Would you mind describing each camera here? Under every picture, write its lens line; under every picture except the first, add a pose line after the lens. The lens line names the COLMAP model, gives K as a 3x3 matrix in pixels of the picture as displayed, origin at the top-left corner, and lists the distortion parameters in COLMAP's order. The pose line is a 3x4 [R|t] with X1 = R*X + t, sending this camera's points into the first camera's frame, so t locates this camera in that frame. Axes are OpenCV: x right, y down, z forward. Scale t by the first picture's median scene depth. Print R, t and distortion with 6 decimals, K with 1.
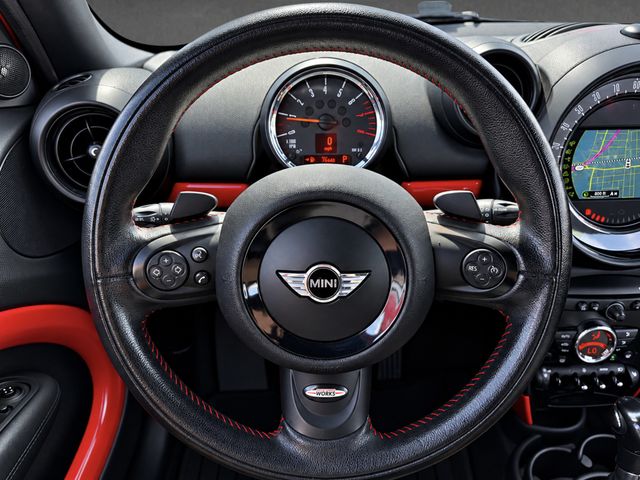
lens RADIAL K [[470.9, 0, 320.0], [0, 470.9, 240.0], [0, 0, 1]] dist [0.156958, -0.262645]
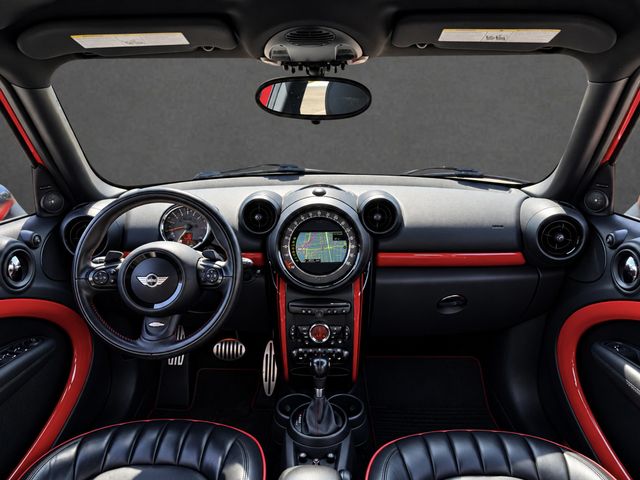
lens RADIAL K [[470.9, 0, 320.0], [0, 470.9, 240.0], [0, 0, 1]] dist [0.156958, -0.262645]
pose [[0.999934, 0.009821, -0.005965, 0.657500], [-0.010858, 0.977455, -0.210864, 0.284416], [0.003759, 0.210915, 0.977497, -1.213066]]
